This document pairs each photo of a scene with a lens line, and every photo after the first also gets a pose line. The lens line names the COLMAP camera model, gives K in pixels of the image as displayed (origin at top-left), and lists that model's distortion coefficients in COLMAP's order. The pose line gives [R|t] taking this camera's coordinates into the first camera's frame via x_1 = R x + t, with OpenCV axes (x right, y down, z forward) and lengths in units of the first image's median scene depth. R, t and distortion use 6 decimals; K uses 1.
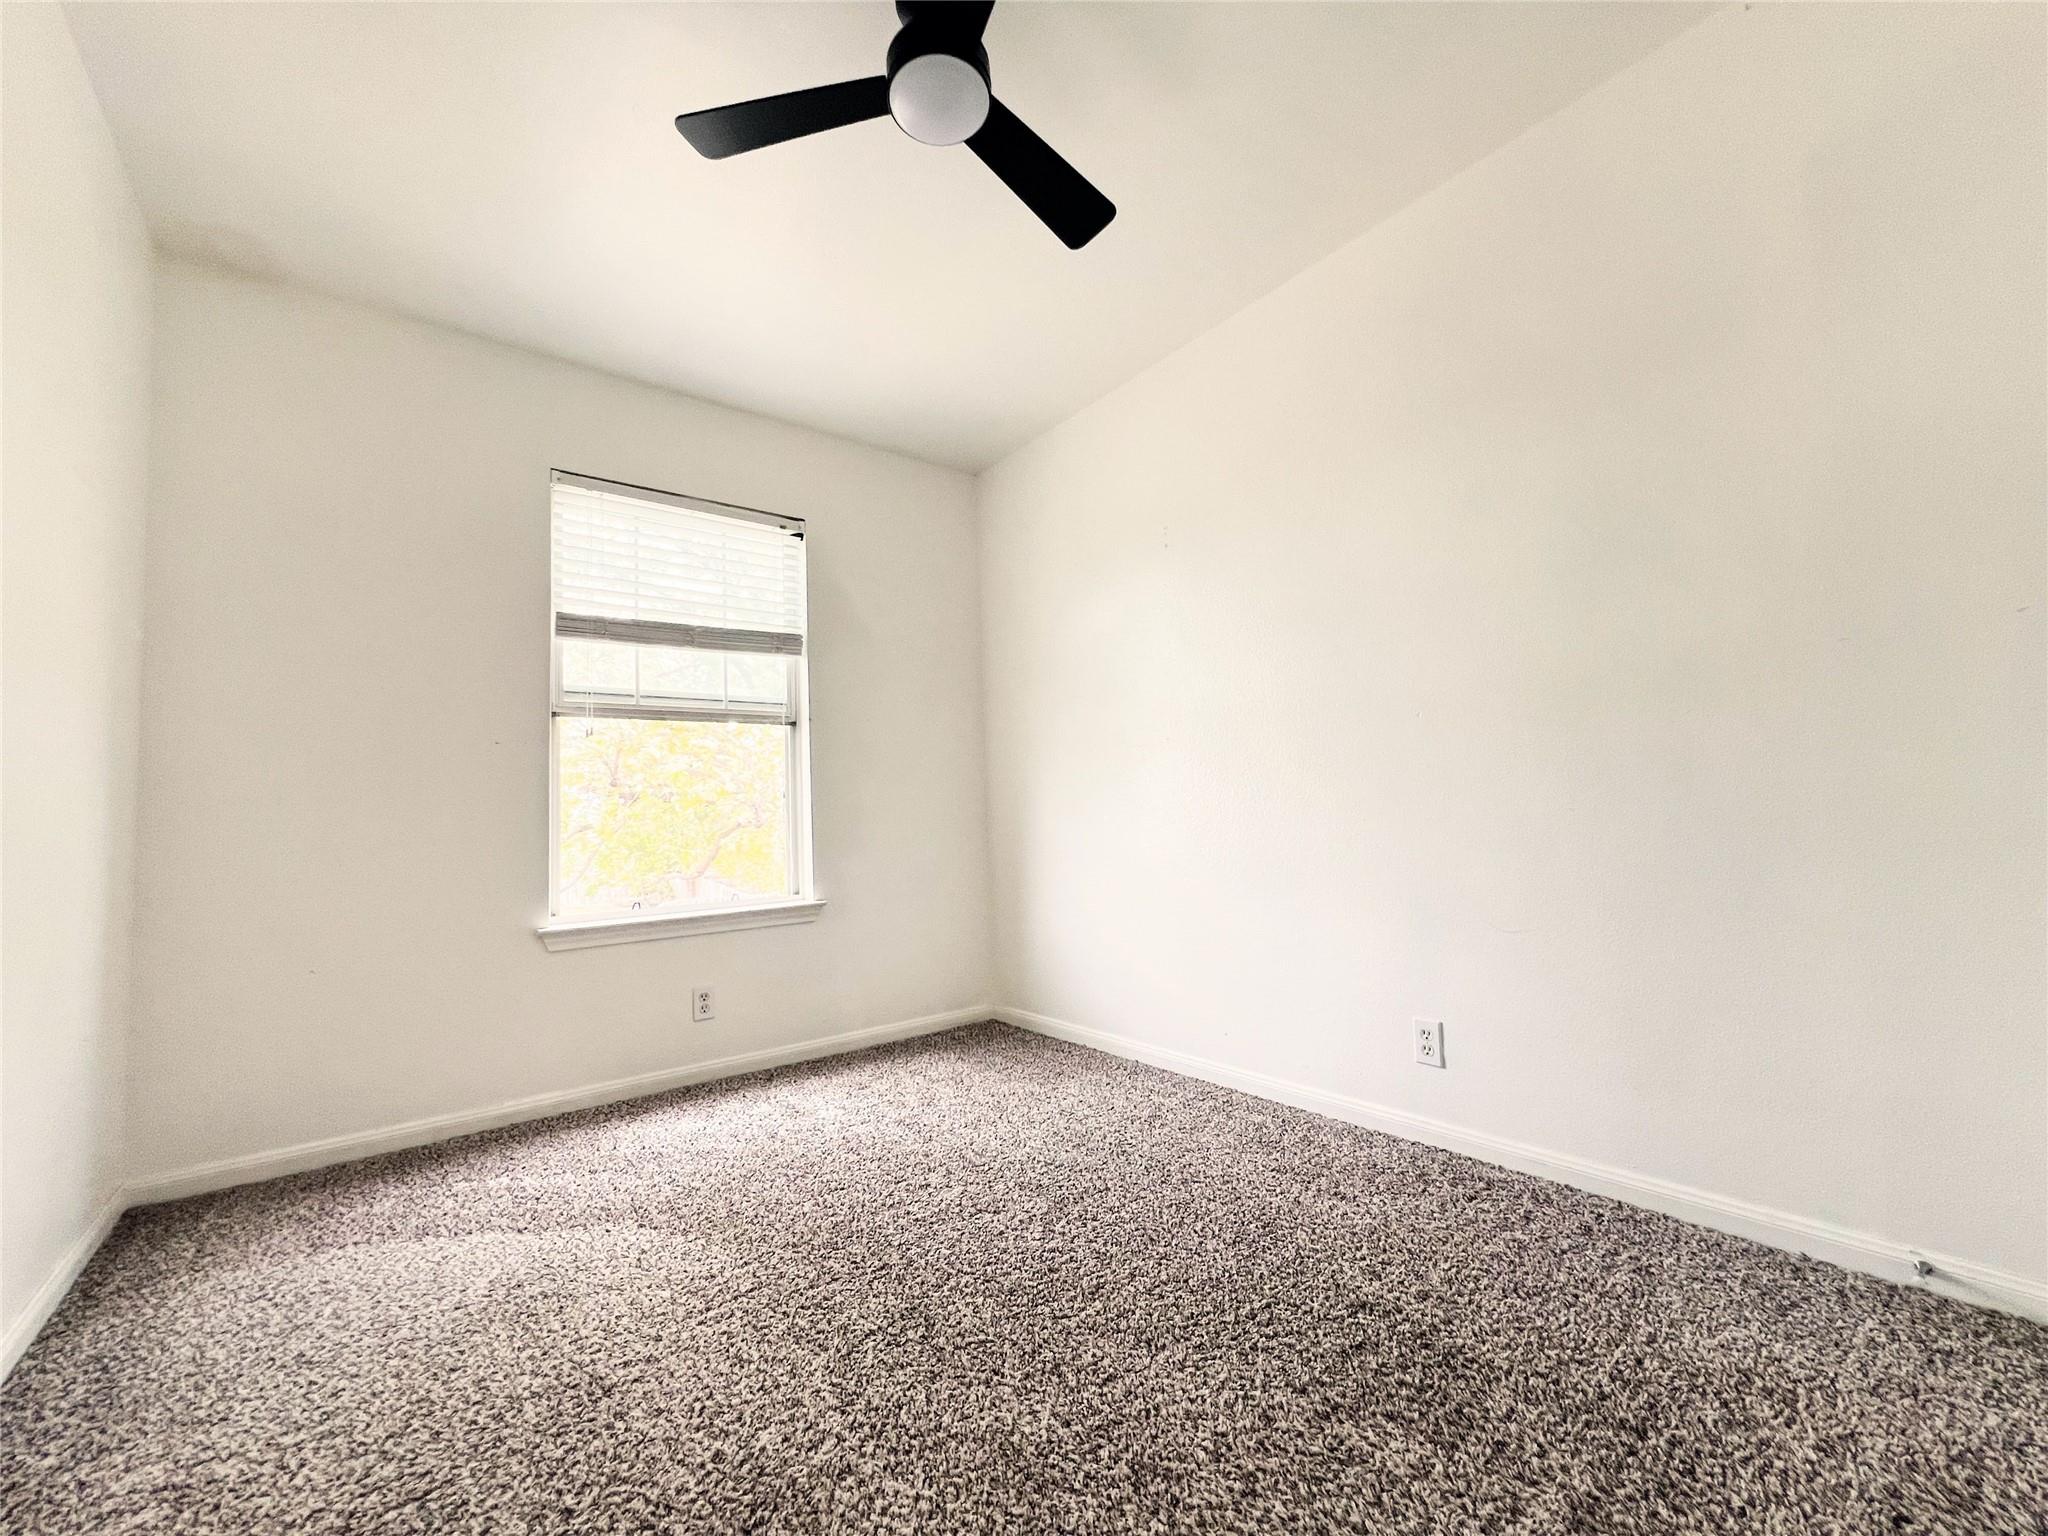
lens RADIAL K [[822.9, 0, 1022.0], [0, 822.9, 763.0], [0, 0, 1]] dist [0.002100, 0.000224]
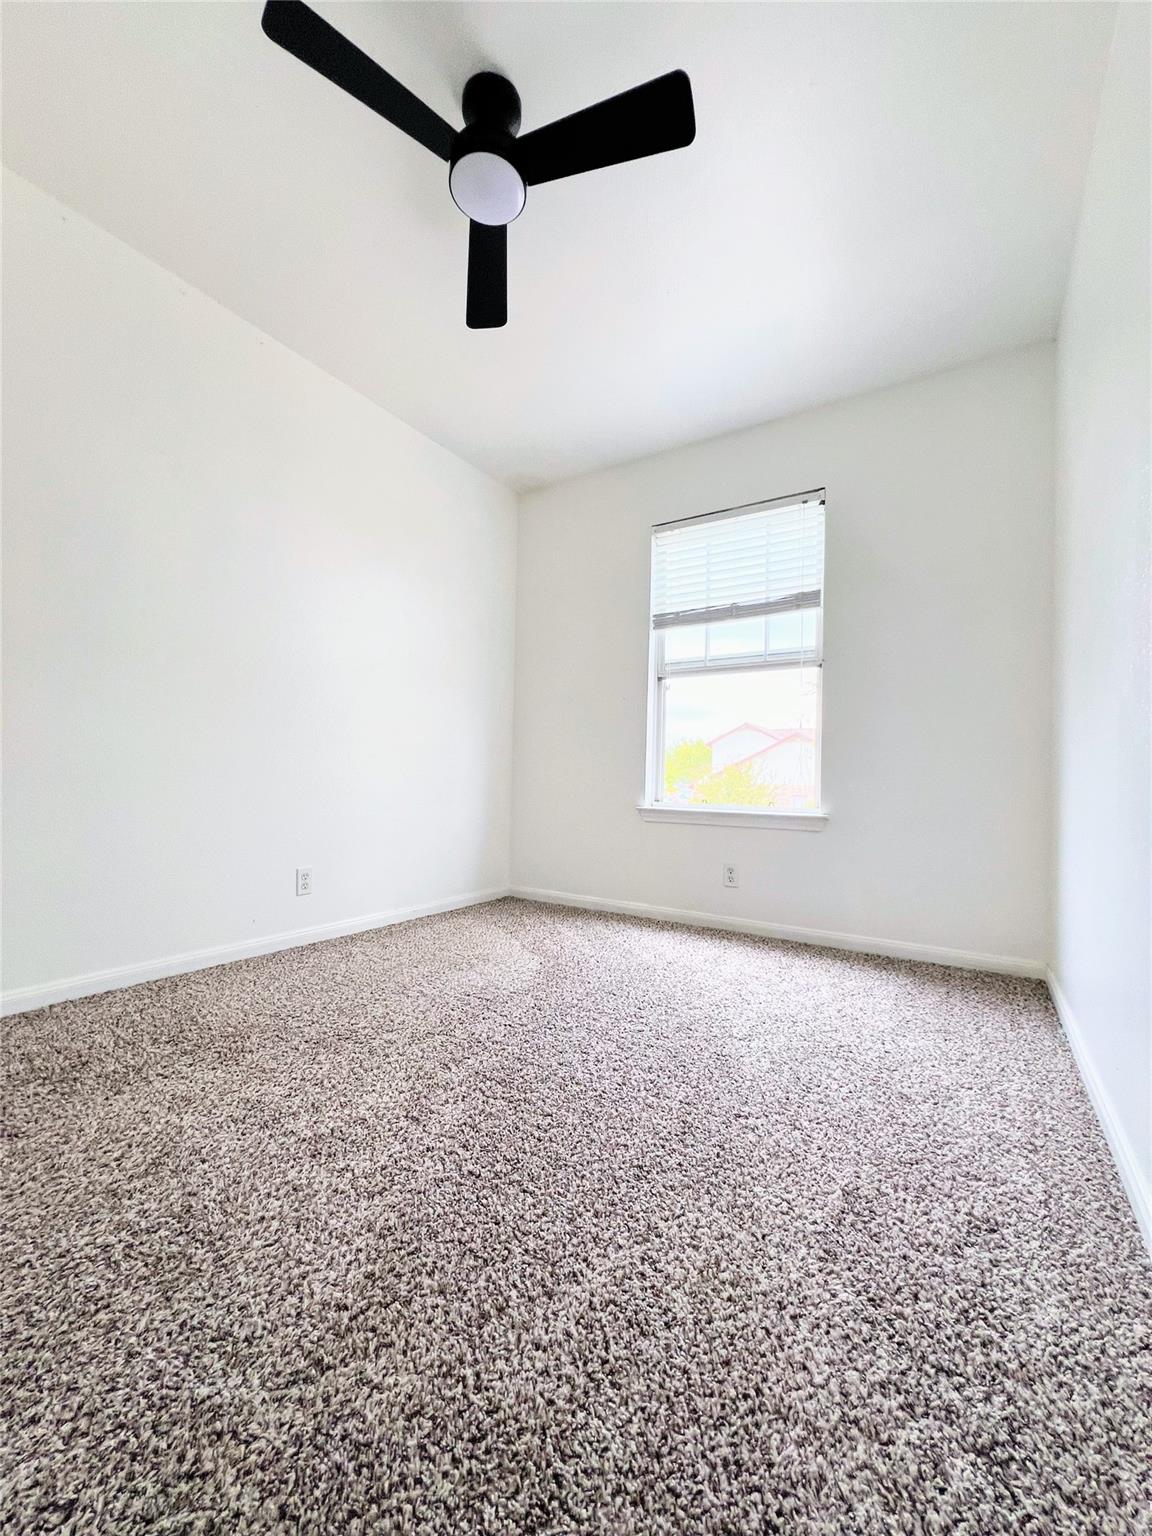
lens RADIAL K [[617.2, 0, 575.0], [0, 617.2, 770.5], [0, 0, 1]] dist [0.002100, 0.000224]
pose [[0.341512, 0.042524, -0.938915, 0.501194], [0.028981, 0.998024, 0.055743, 0.047891], [0.939431, -0.046248, 0.339605, 0.401474]]
